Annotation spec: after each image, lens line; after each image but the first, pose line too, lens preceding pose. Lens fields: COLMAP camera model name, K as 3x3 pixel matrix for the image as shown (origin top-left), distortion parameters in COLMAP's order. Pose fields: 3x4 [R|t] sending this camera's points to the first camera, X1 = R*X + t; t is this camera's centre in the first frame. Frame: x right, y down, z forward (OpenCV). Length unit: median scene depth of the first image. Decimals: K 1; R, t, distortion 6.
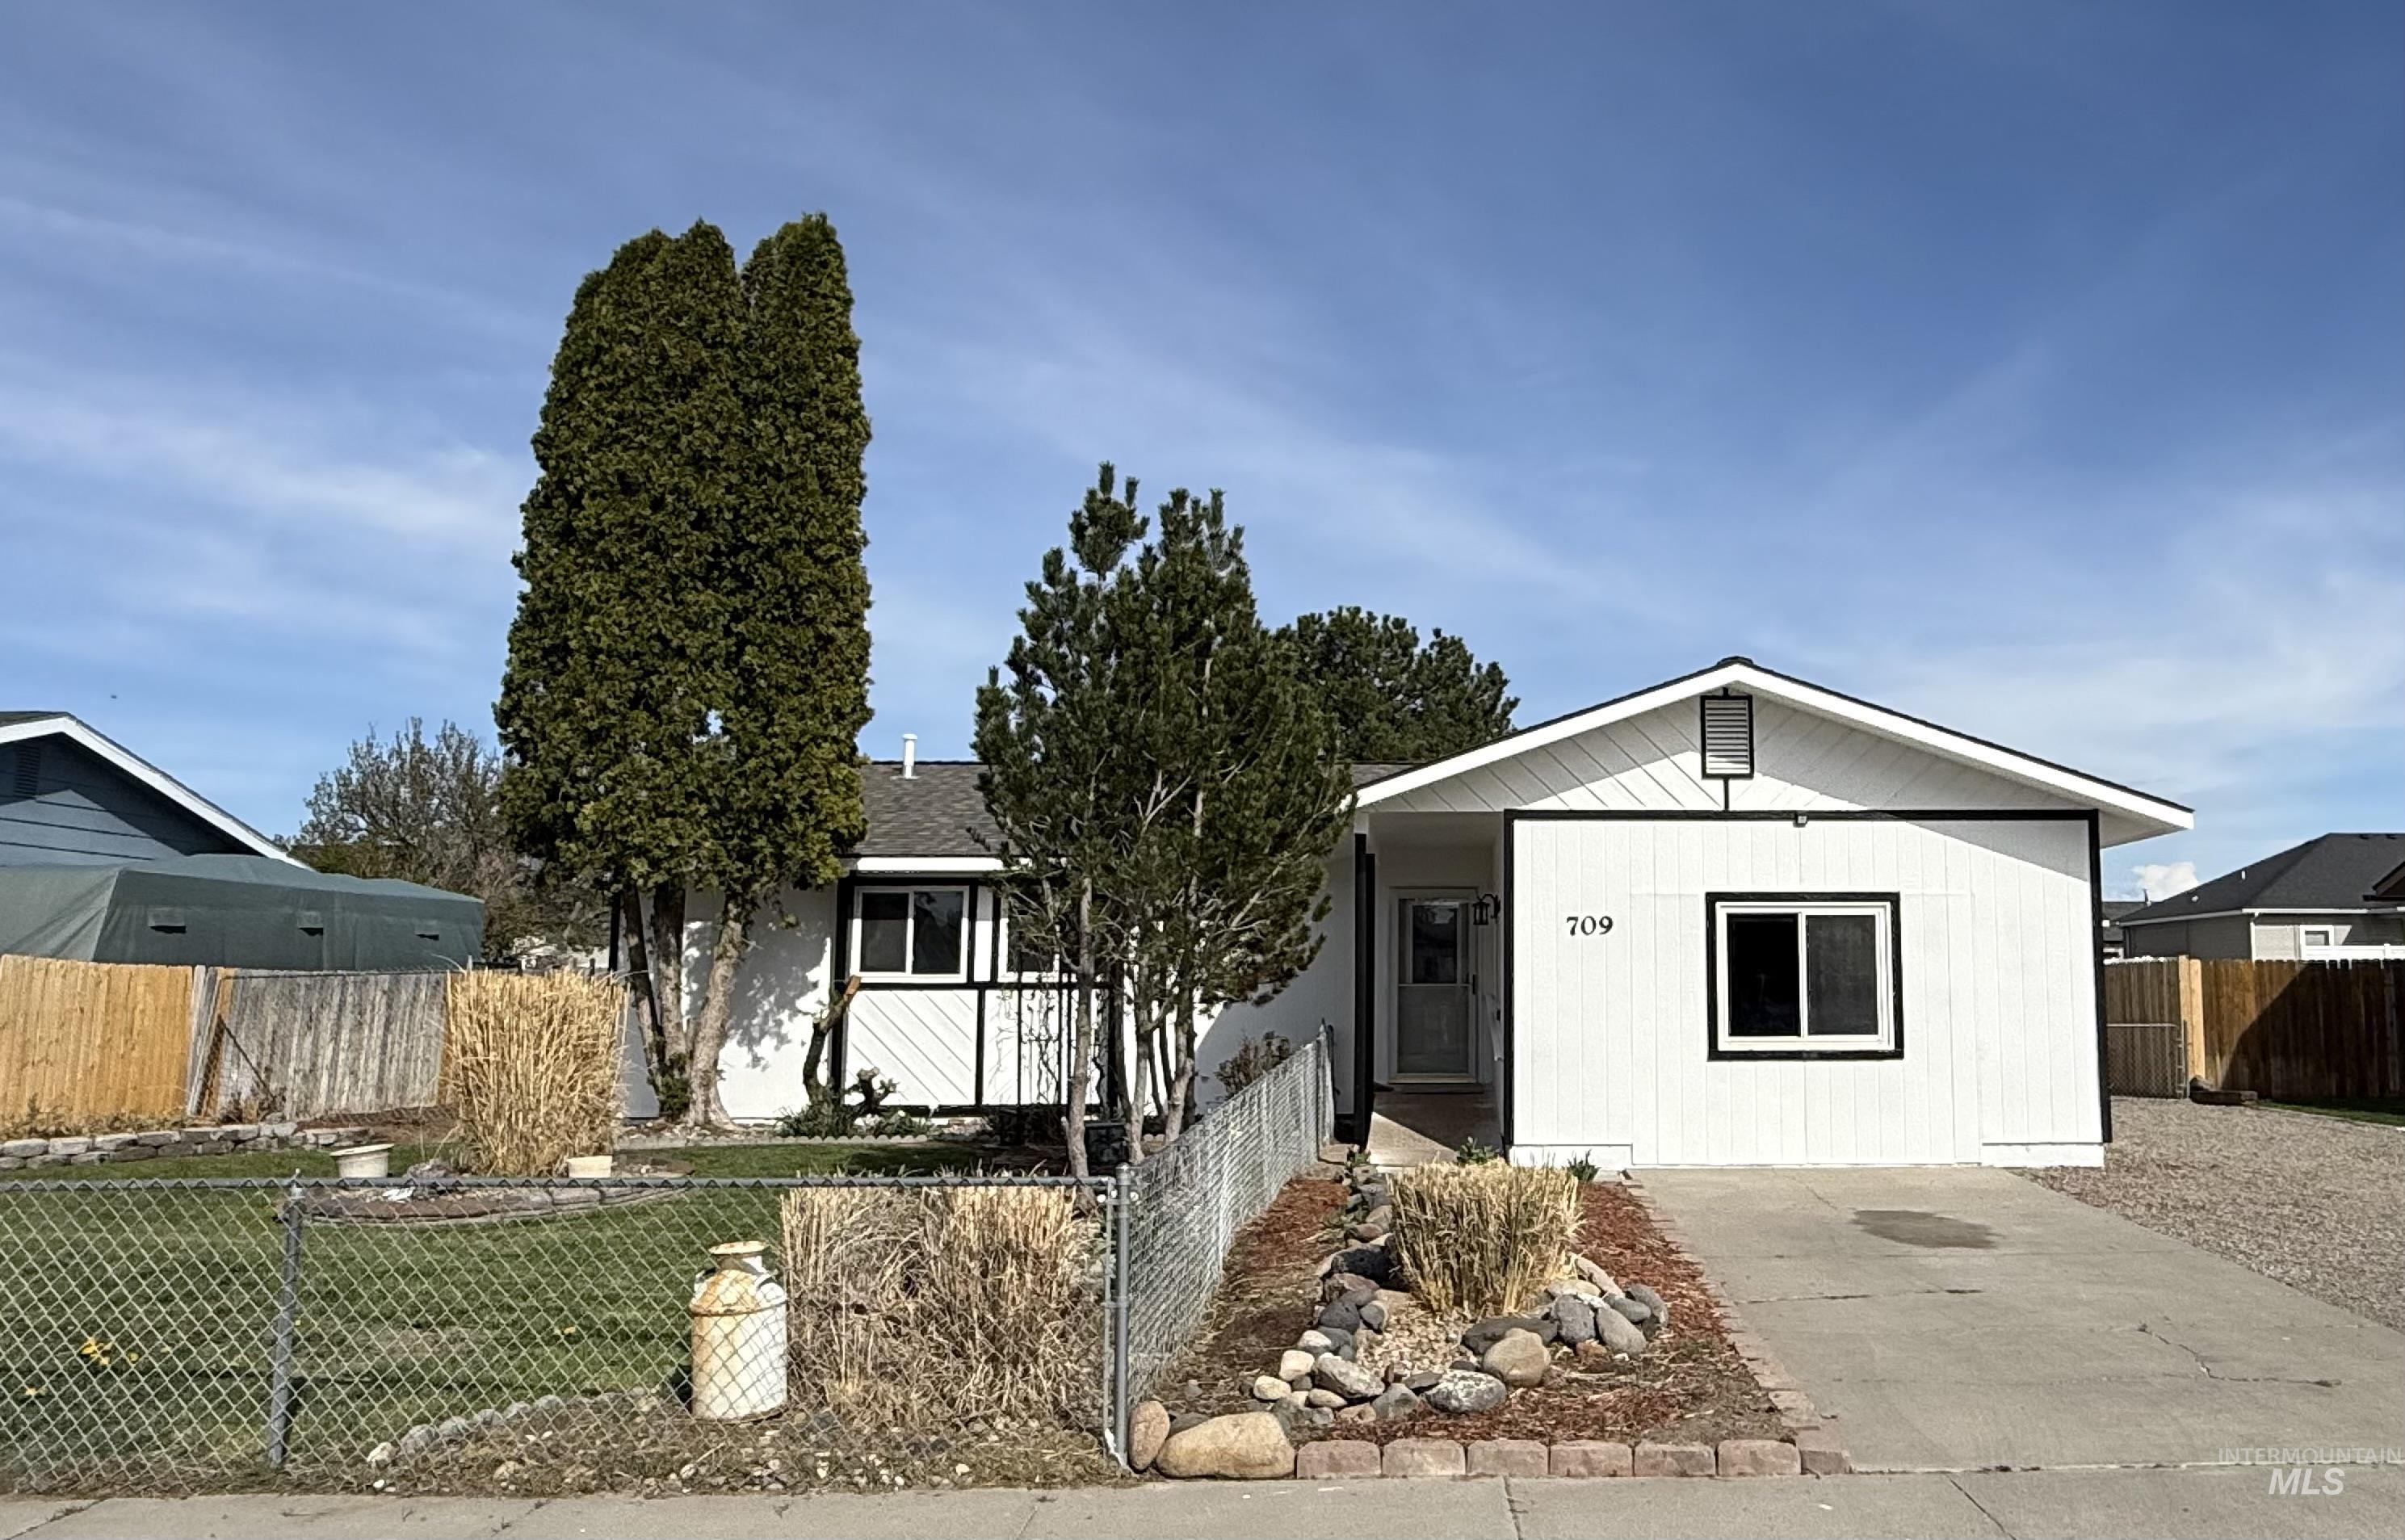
lens RADIAL K [[1934.2, 0, 1203.1], [0, 1934.2, 779.2], [0, 0, 1]] dist [0.030689, -0.003204]
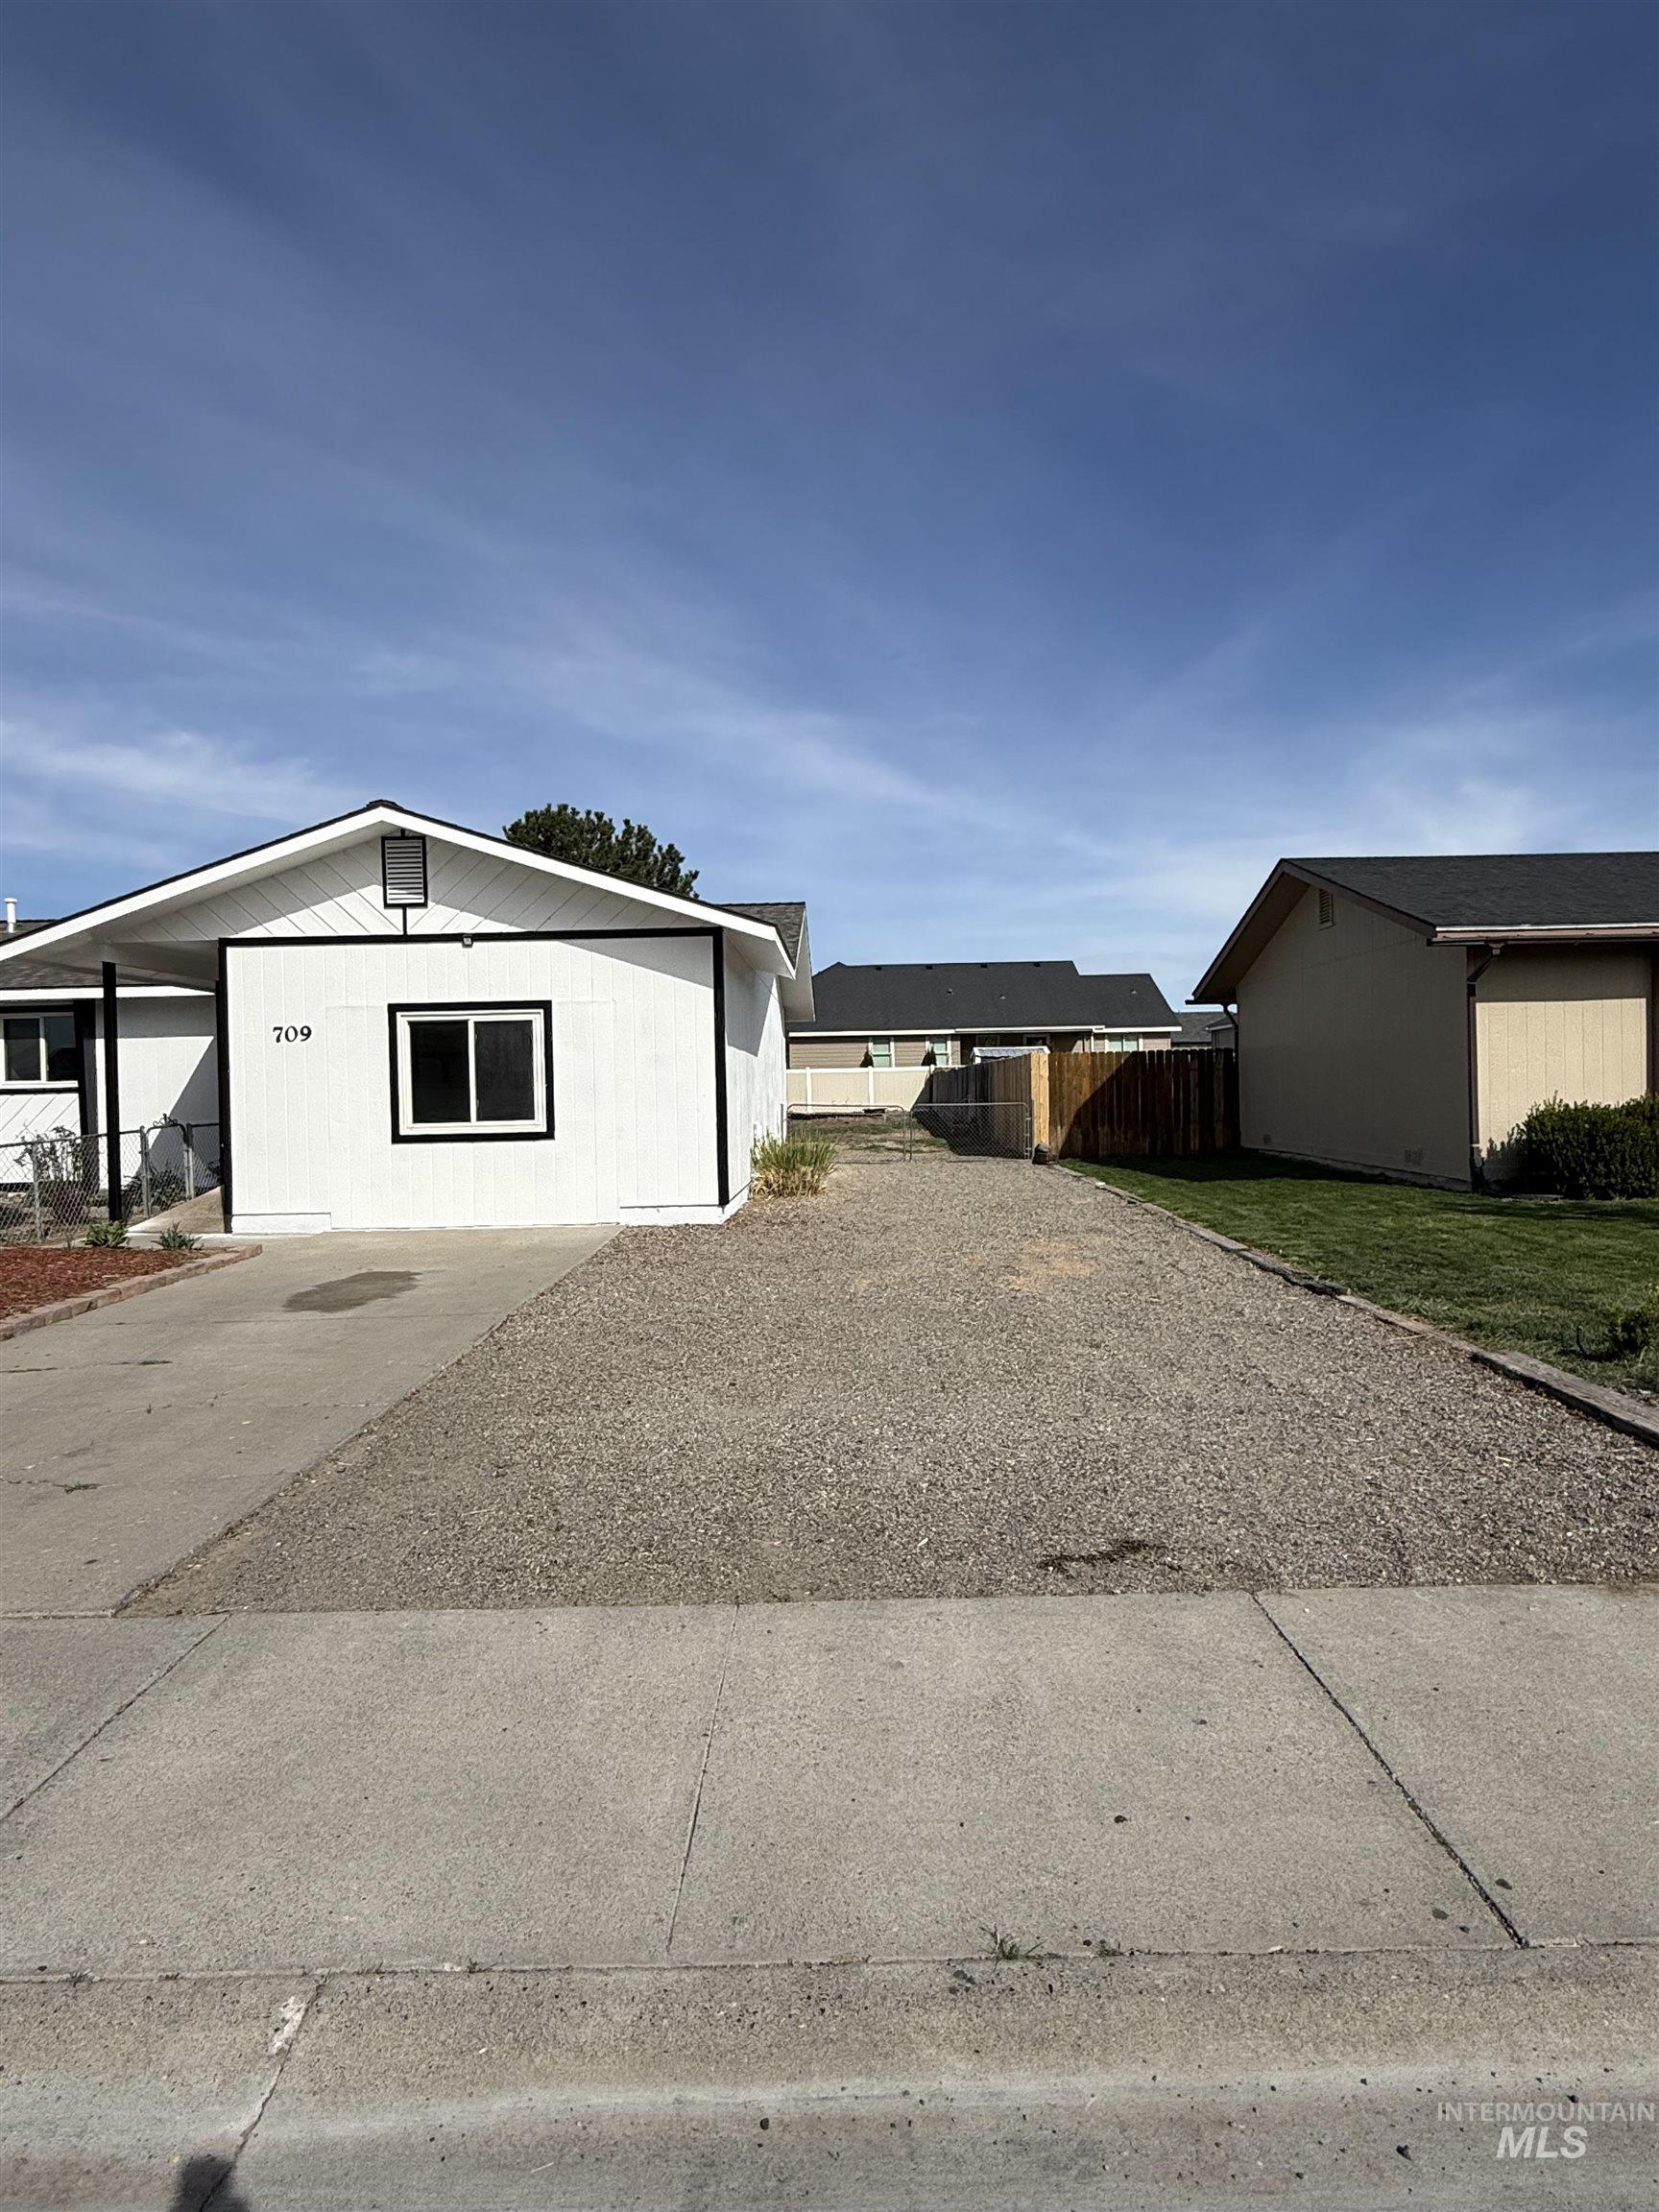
lens RADIAL K [[1234.2, 0, 830.6], [0, 1234.2, 1096.8], [0, 0, 1]] dist [-0.016504, 0.000300]
pose [[0.999116, -0.017346, -0.038283, 0.556103], [0.021684, 0.993015, 0.115976, 0.032885], [0.036004, -0.116704, 0.992514, 0.249658]]
